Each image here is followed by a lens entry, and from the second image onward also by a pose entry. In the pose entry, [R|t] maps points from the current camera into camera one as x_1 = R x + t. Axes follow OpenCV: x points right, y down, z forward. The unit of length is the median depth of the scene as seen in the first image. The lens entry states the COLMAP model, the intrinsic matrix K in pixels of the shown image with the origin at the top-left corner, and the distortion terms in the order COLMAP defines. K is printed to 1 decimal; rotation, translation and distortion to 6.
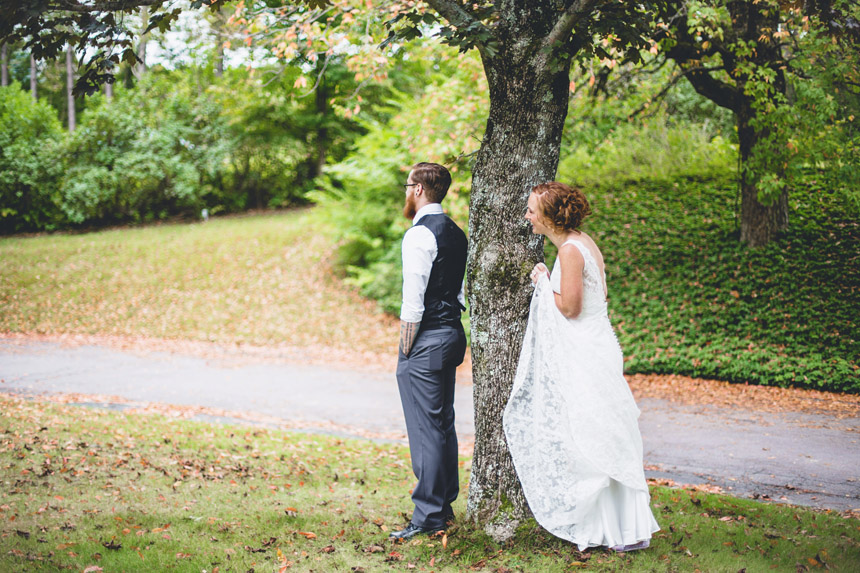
lens RADIAL K [[1274.5, 0, 430.0], [0, 1274.5, 286.5], [0, 0, 1]] dist [-0.124141, 0.134626]
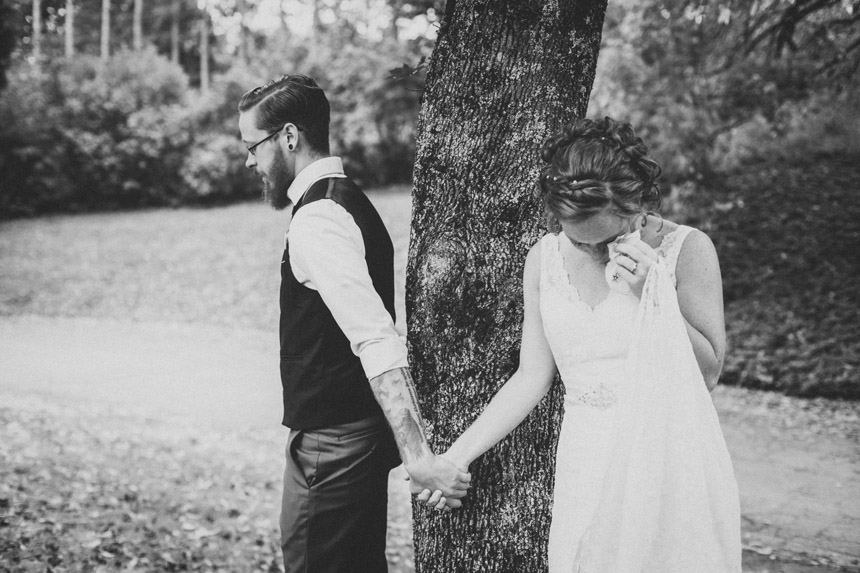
lens RADIAL K [[1274.5, 0, 430.0], [0, 1274.5, 286.5], [0, 0, 1]] dist [-0.124141, 0.134626]
pose [[0.987969, 0.019738, -0.153390, 0.040654], [-0.017158, 0.999689, 0.018123, -0.008252], [0.153700, -0.015273, 0.987999, 0.180594]]
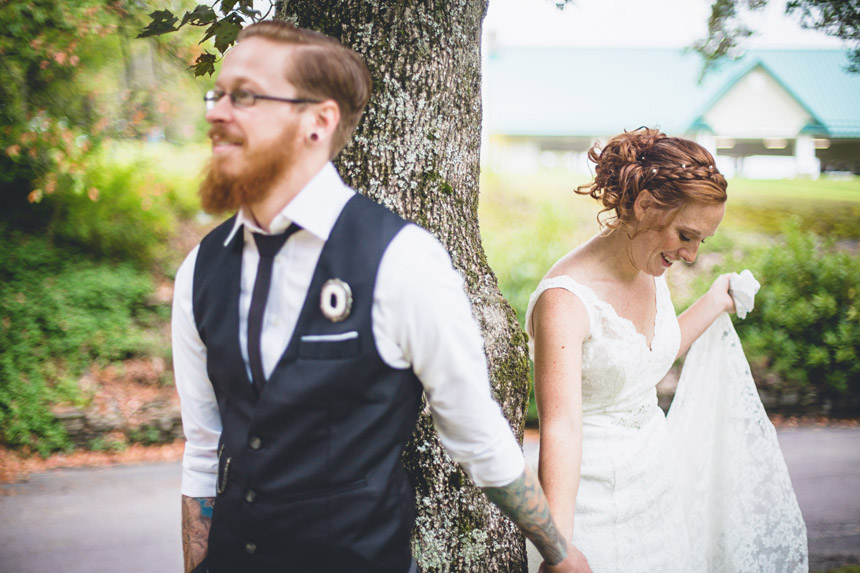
lens RADIAL K [[1274.5, 0, 430.0], [0, 1274.5, 286.5], [0, 0, 1]] dist [-0.124141, 0.134626]
pose [[0.152122, -0.030057, 0.987905, -0.107520], [0.039127, 0.998937, 0.024368, -0.014503], [-0.987587, 0.034947, 0.153136, 0.330945]]
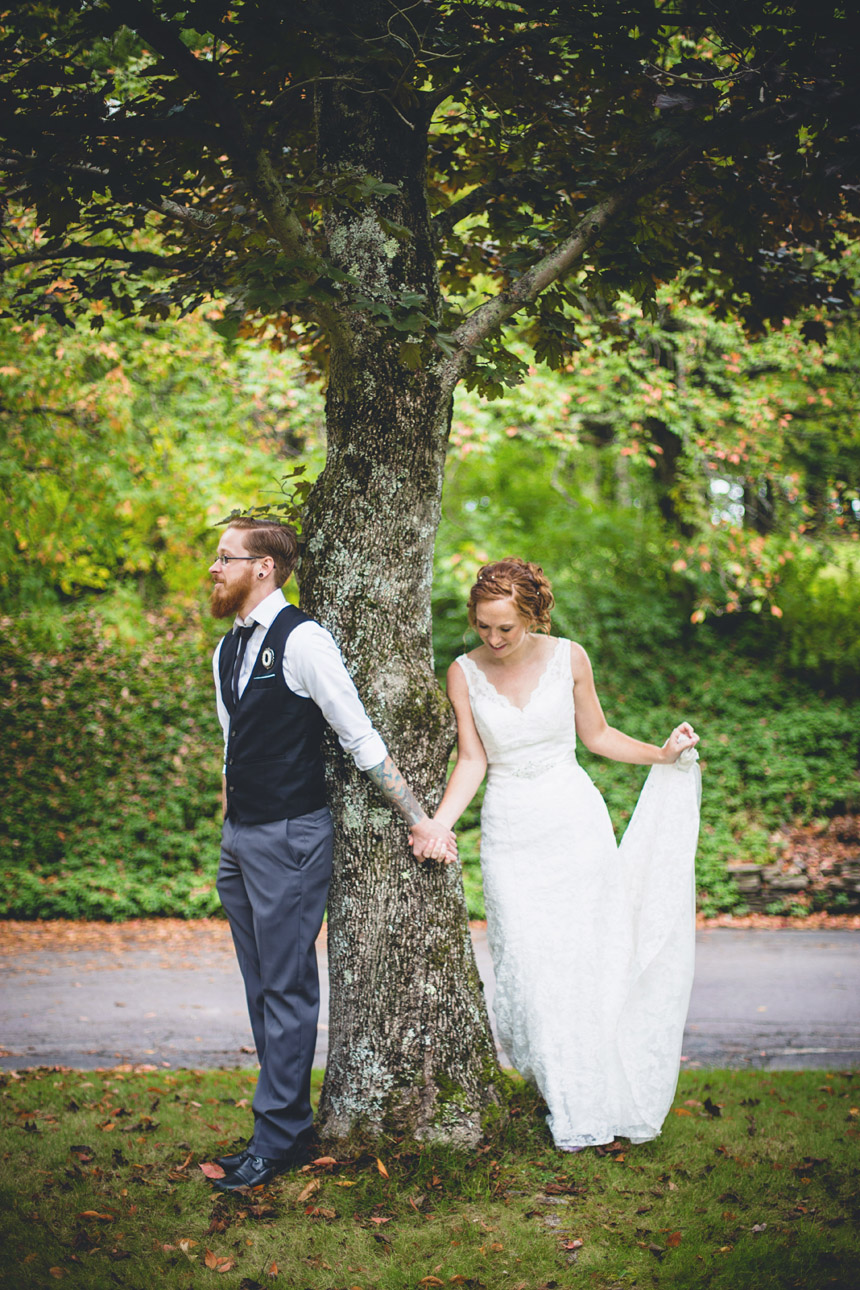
lens RADIAL K [[1911.8, 0, 430.0], [0, 1911.8, 645.0], [0, 0, 1]] dist [-0.124141, 0.134626]
pose [[0.691063, 0.016449, 0.722607, -0.204387], [0.035986, 0.997718, -0.057127, 0.003926], [-0.721898, 0.065482, 0.688894, 0.125392]]
